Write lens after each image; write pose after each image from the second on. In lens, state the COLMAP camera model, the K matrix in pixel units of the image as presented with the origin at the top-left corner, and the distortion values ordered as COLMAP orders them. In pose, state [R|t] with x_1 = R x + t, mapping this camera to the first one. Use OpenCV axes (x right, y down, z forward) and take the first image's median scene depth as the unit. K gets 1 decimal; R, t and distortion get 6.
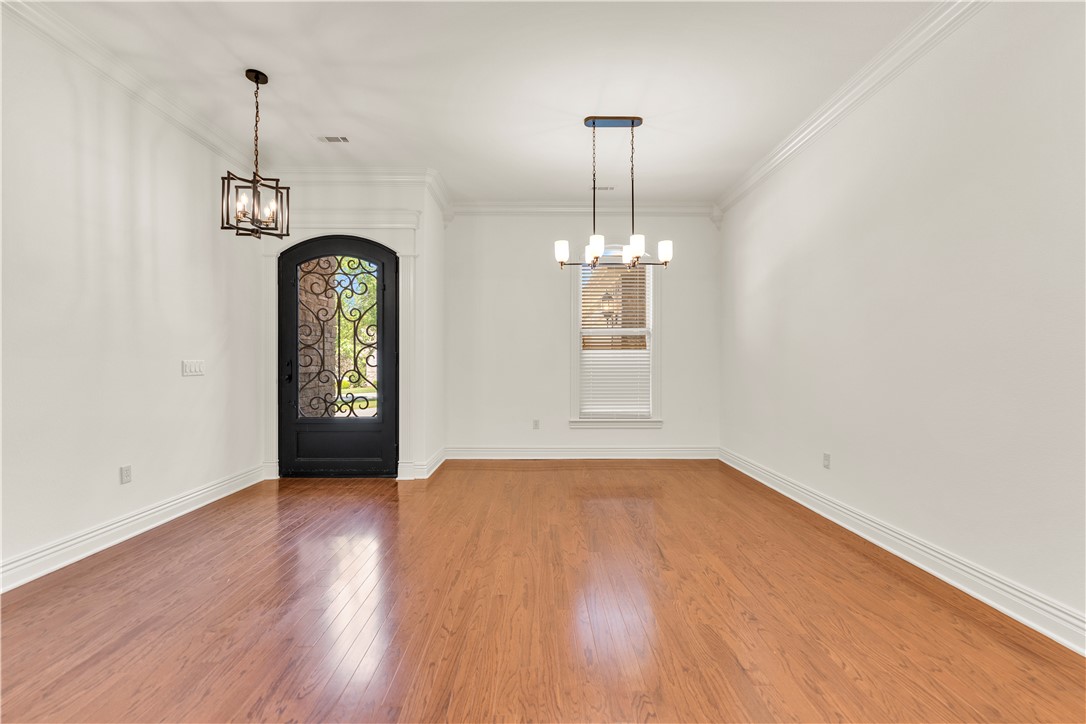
lens RADIAL K [[444.4, 0, 539.6], [0, 444.4, 363.0], [0, 0, 1]] dist [-0.002349, -0.000185]
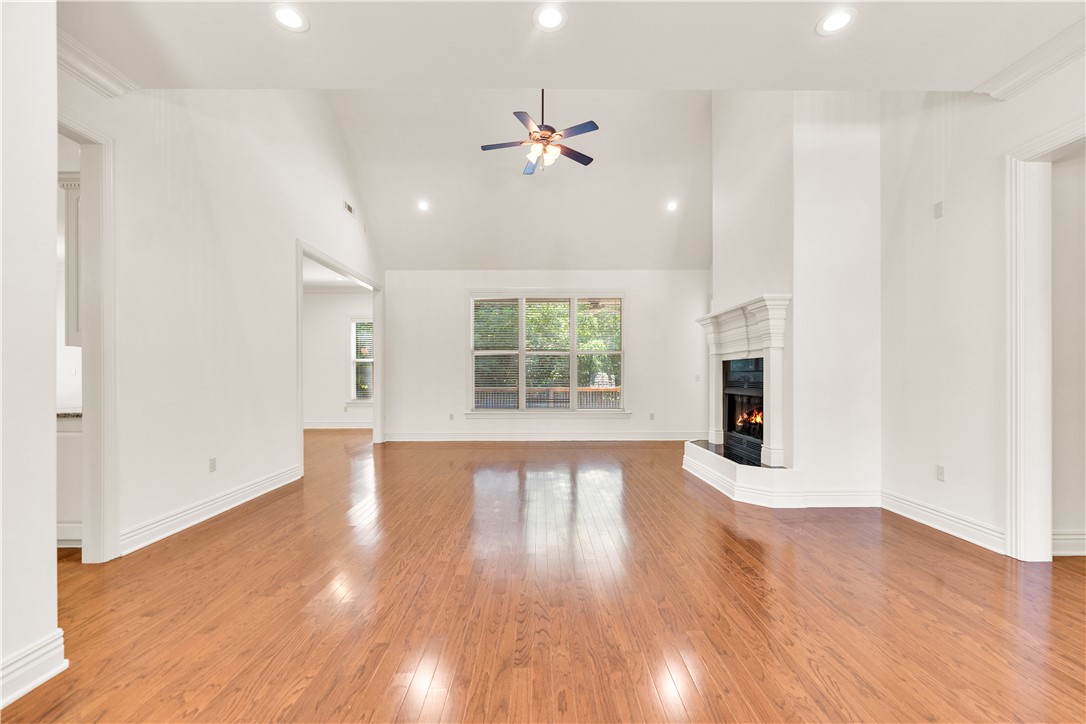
lens RADIAL K [[442.4, 0, 545.3], [0, 442.4, 374.6], [0, 0, 1]] dist [-0.001282, -0.000126]
pose [[-0.999999, -0.000362, 0.001224, 0.060124], [-0.000352, 0.999966, 0.008271, -0.004775], [-0.001227, 0.008271, -0.999965, 0.787681]]
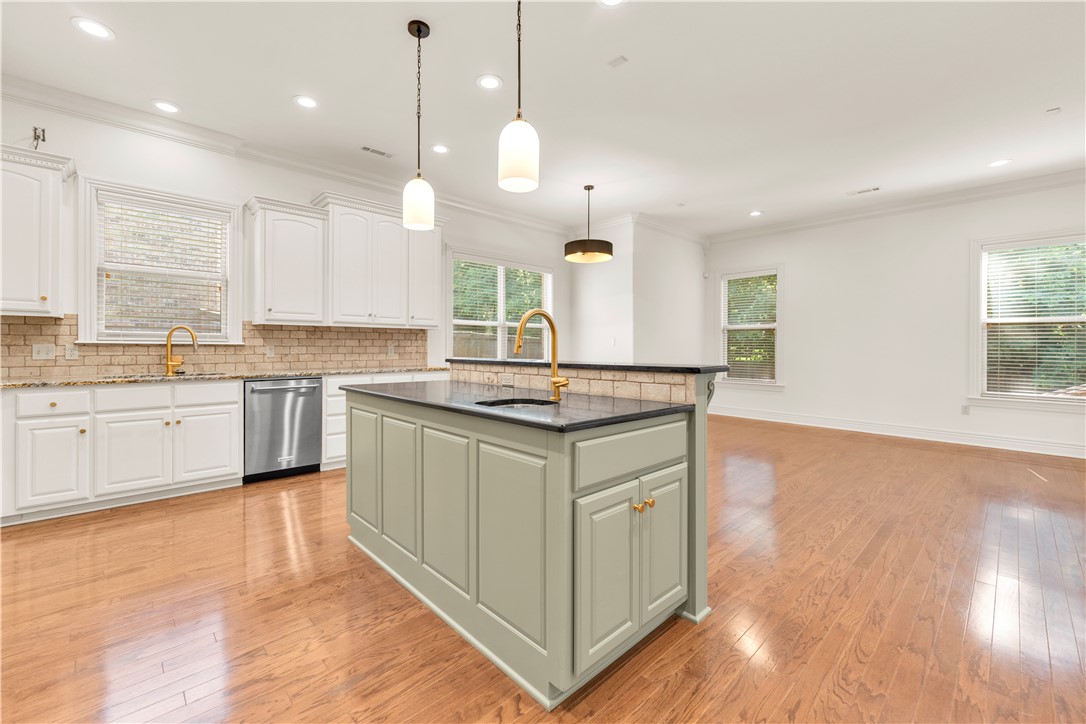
lens RADIAL K [[448.8, 0, 540.3], [0, 448.8, 344.9], [0, 0, 1]] dist [0.000731, -0.000011]
pose [[-0.677717, -0.005631, 0.735301, 0.972421], [-0.000735, 0.999975, 0.006980, 0.001267], [-0.735323, 0.004190, -0.677704, 0.260666]]
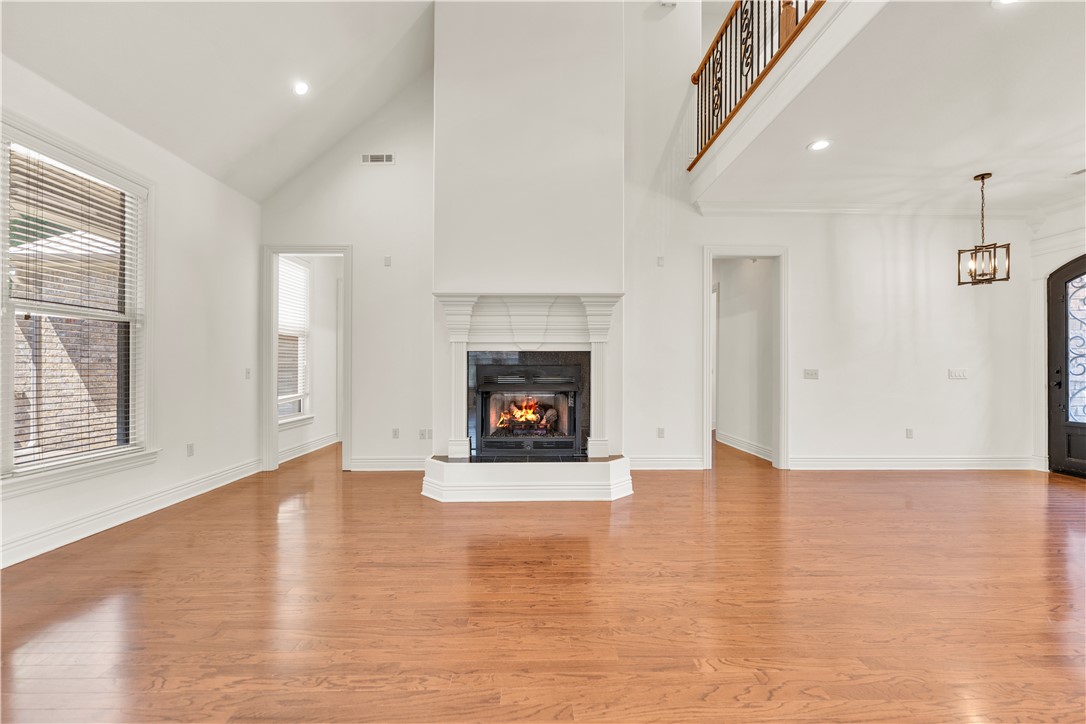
lens RADIAL K [[444.4, 0, 539.6], [0, 444.4, 363.0], [0, 0, 1]] dist [-0.002349, -0.000185]
pose [[0.004099, -0.012422, -0.999914, 0.571267], [-0.009655, 0.999876, -0.012461, 0.006203], [0.999945, 0.009705, 0.003979, -0.331092]]
